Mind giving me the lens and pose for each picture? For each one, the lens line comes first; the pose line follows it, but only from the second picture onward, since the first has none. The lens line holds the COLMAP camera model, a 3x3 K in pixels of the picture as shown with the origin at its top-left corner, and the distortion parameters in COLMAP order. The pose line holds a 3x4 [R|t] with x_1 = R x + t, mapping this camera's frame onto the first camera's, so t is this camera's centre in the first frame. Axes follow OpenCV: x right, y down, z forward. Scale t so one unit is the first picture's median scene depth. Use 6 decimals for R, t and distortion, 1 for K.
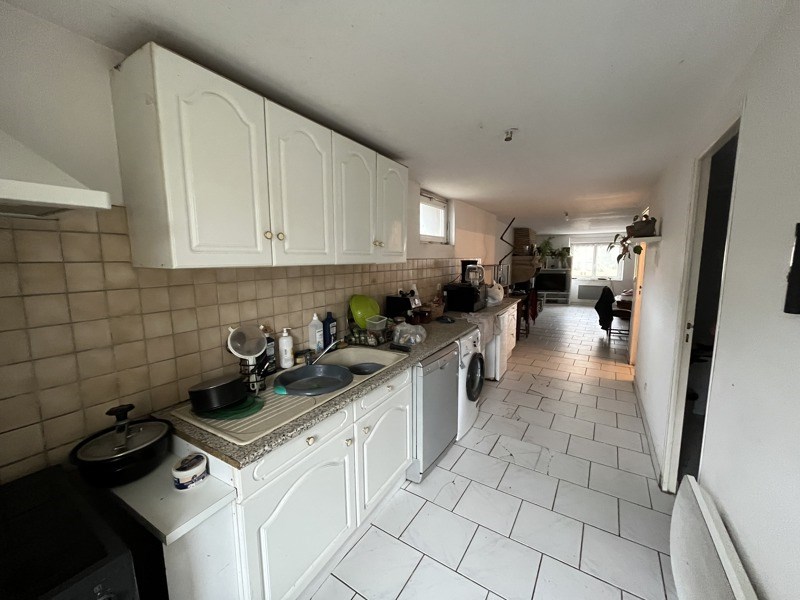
lens RADIAL K [[320.3, 0, 402.3], [0, 320.3, 299.6], [0, 0, 1]] dist [-0.000012, 0.000001]
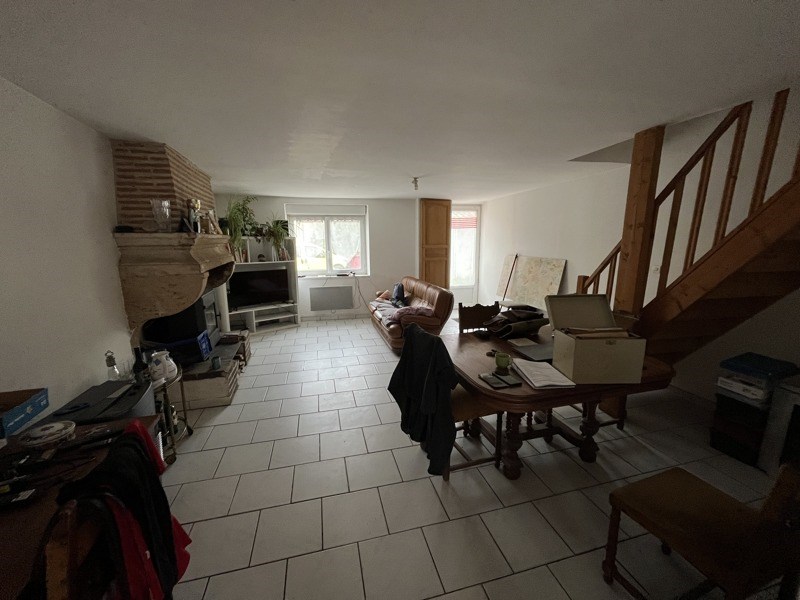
lens RADIAL K [[320.3, 0, 400.7], [0, 320.3, 303.2], [0, 0, 1]] dist [-0.000012, 0.000001]
pose [[0.681813, -0.136266, 0.718723, 0.245427], [0.093002, 0.990672, 0.099600, -0.061489], [-0.725591, -0.001065, 0.688126, 0.488325]]
